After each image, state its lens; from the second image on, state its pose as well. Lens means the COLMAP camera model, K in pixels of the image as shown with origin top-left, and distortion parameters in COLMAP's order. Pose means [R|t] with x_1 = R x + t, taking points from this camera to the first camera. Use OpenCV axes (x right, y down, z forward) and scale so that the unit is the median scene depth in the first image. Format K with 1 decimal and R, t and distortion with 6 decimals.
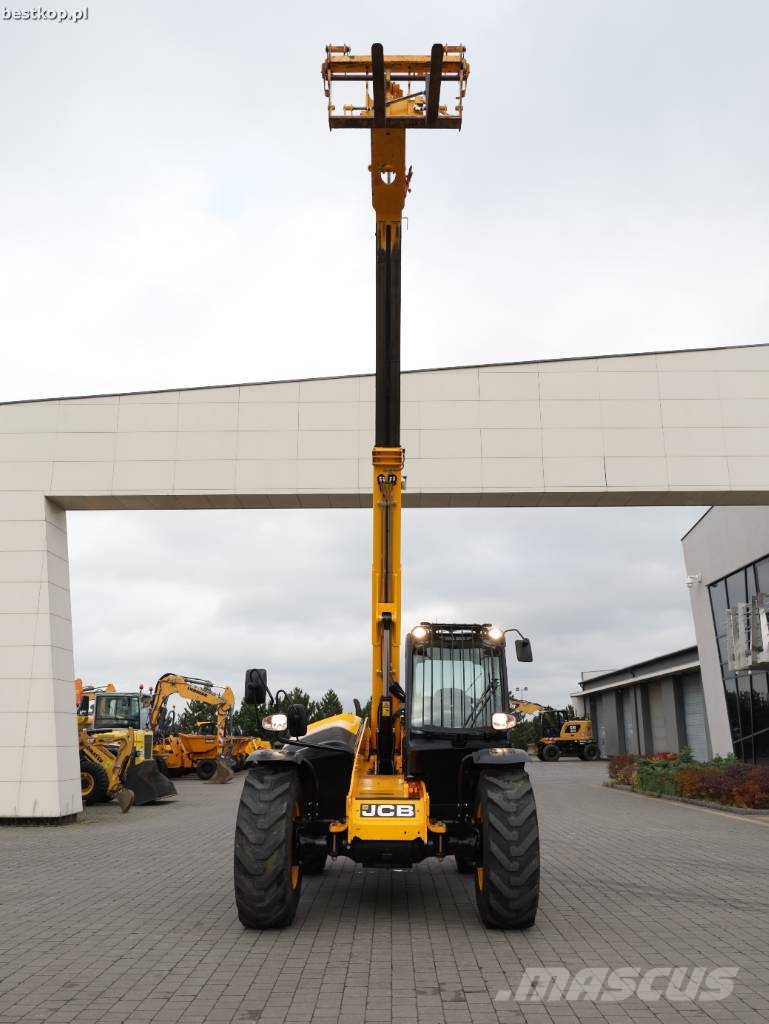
lens RADIAL K [[885.1, 0, 382.3], [0, 885.1, 512.5], [0, 0, 1]] dist [0.037001, 0.006253]
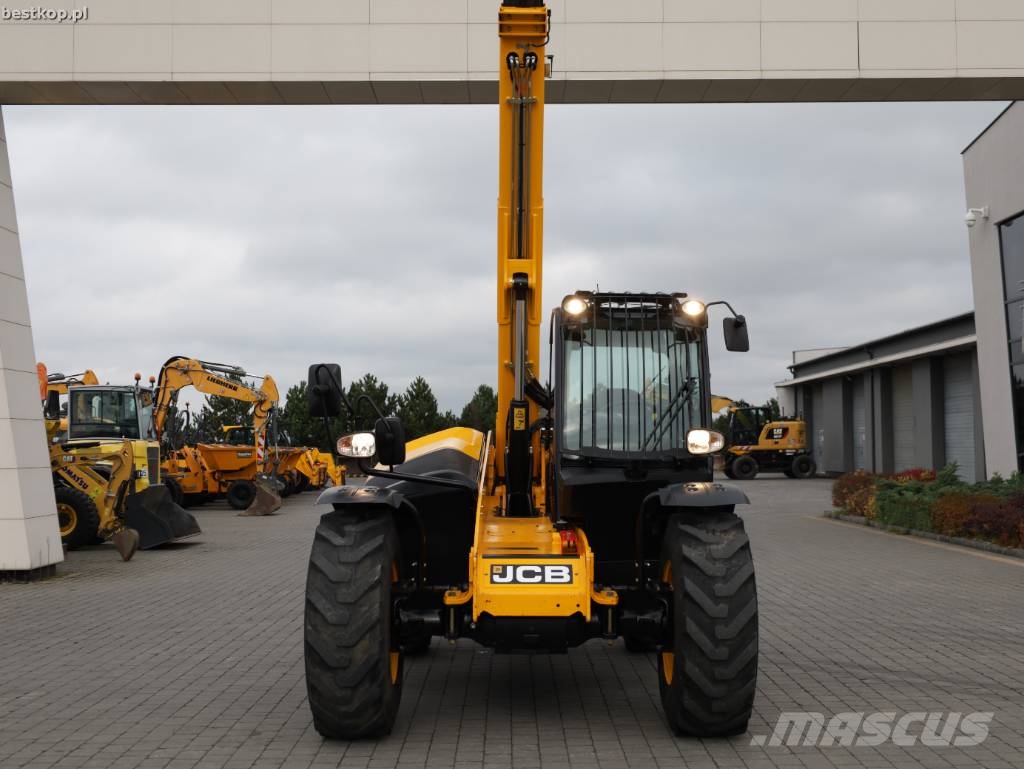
lens RADIAL K [[1327.3, 0, 520.5], [0, 1327.3, 382.9], [0, 0, 1]] dist [0.050507, 0.000000]
pose [[0.999711, -0.002911, 0.023879, -0.020708], [-0.002026, 0.978934, 0.204168, -0.007451], [-0.023970, -0.204157, 0.978645, 0.042284]]
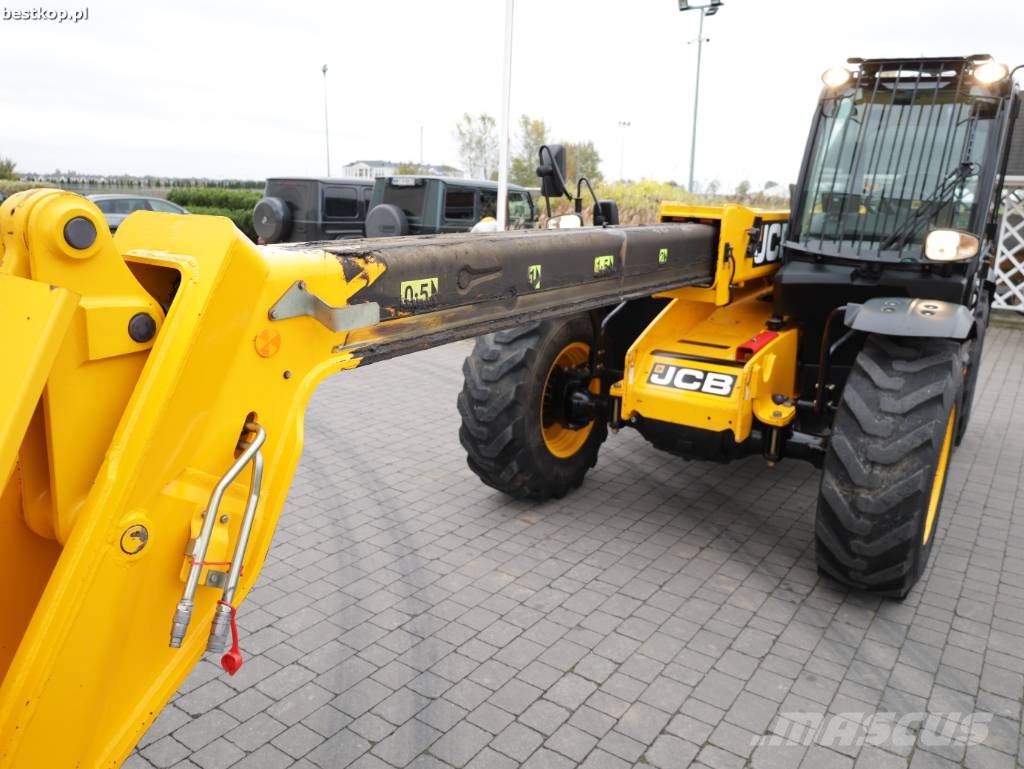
lens RADIAL K [[777.3, 0, 522.0], [0, 777.3, 394.4], [0, 0, 1]] dist [-0.006959, -0.018339]
pose [[0.848133, 0.159297, -0.505267, 0.147154], [0.097262, 0.890695, 0.444074, 0.074939], [0.520779, -0.425777, 0.739935, 0.431782]]
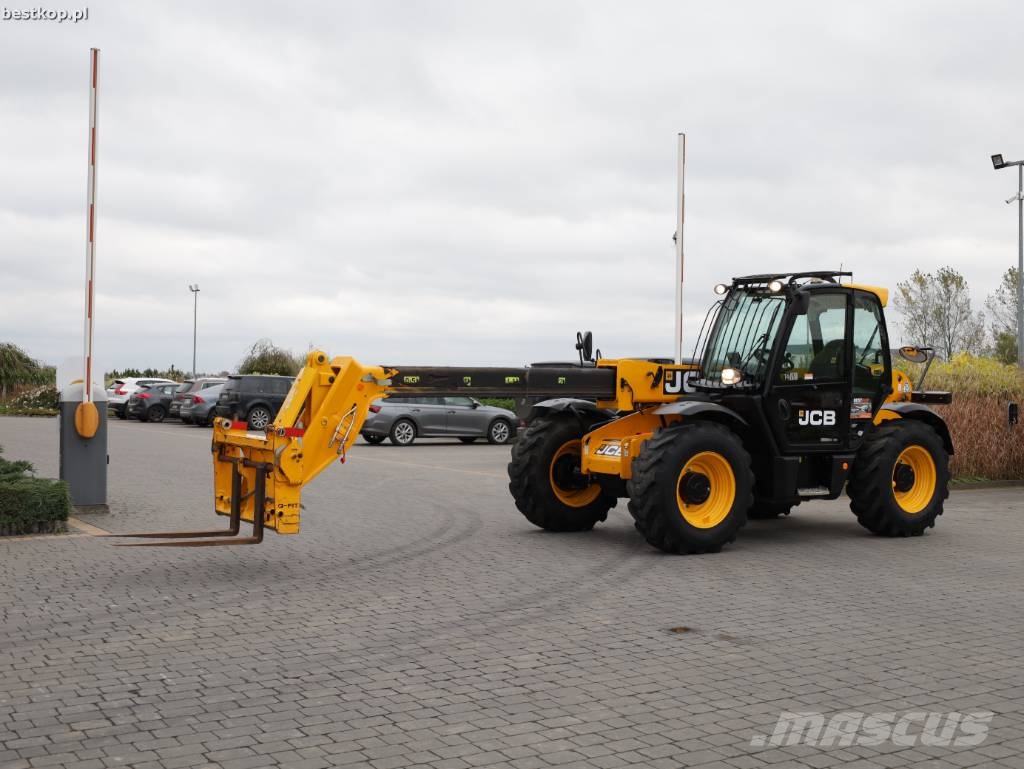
lens RADIAL K [[1217.6, 0, 535.4], [0, 1217.6, 391.7], [0, 0, 1]] dist [0.016265, 0.000000]
pose [[0.577162, 0.014636, -0.816499, 1.010337], [0.185528, 0.971345, 0.148557, 0.005078], [0.795276, -0.237225, 0.557907, 0.041020]]
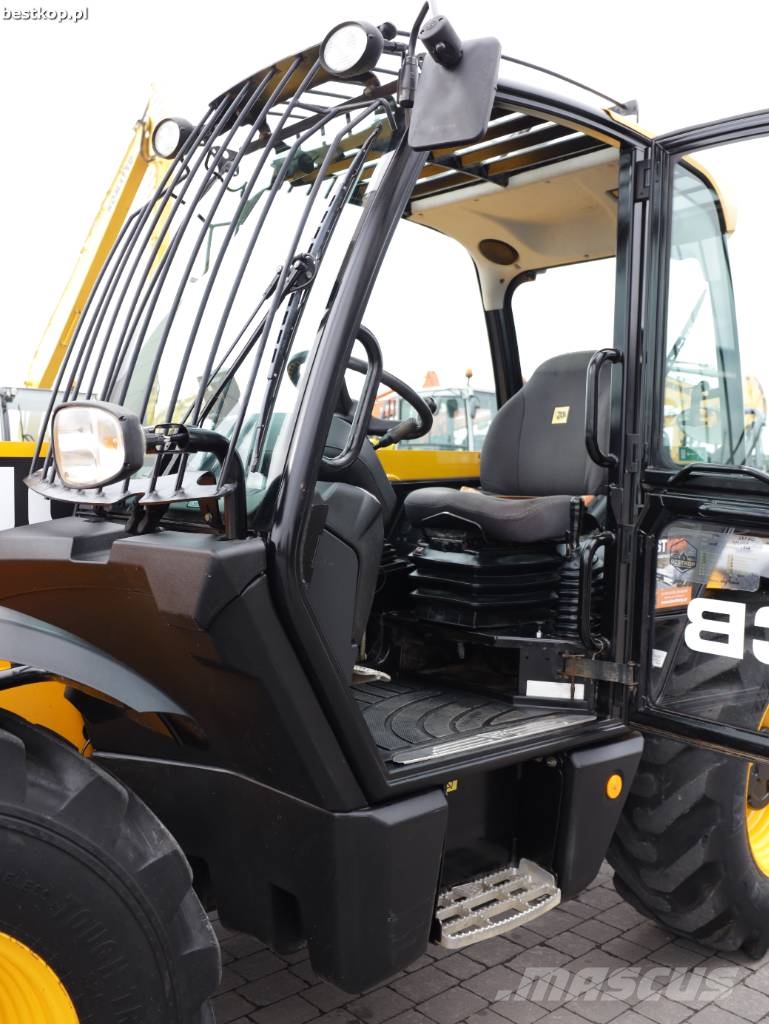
lens RADIAL K [[885.1, 0, 381.3], [0, 885.1, 502.5], [0, 0, 1]] dist [0.037001, 0.006253]
pose [[0.677413, 0.021153, -0.735298, 0.277415], [0.160180, 0.971359, 0.175514, 0.200547], [0.717951, -0.236675, 0.654623, 0.817564]]
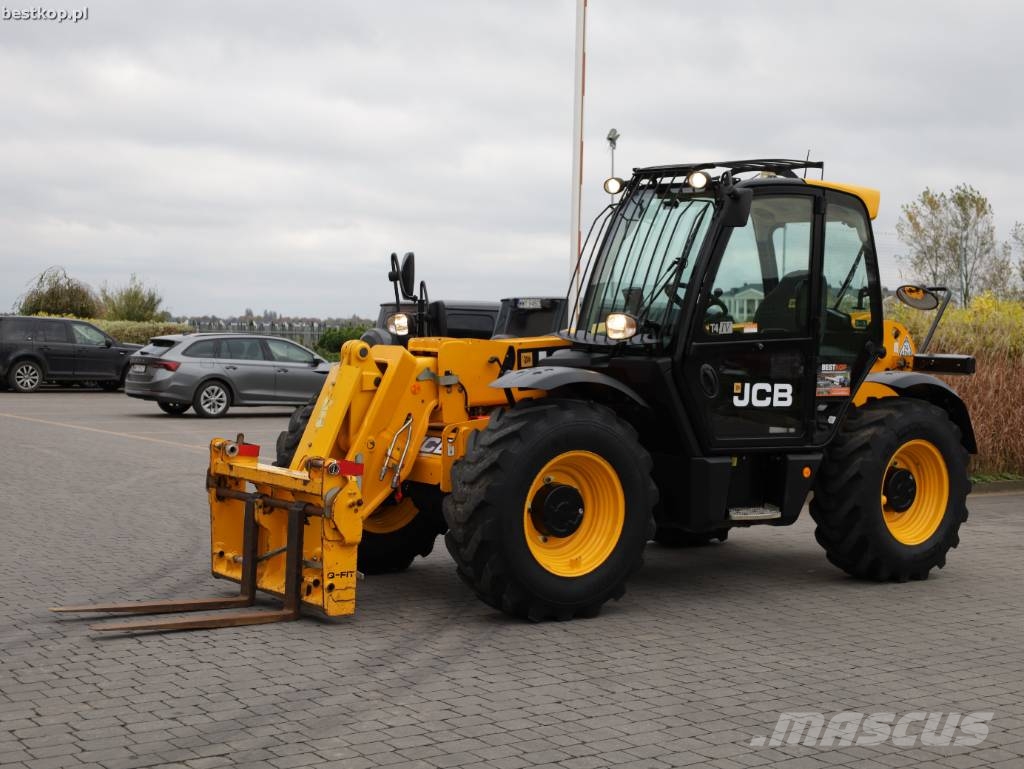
lens RADIAL K [[1586.9, 0, 502.8], [0, 1586.9, 381.6], [0, 0, 1]] dist [-0.015797, 0.000000]
pose [[0.611840, 0.040142, -0.789963, 0.847346], [0.169534, 0.968847, 0.180539, 0.053460], [0.772600, -0.244386, 0.585974, 0.251483]]
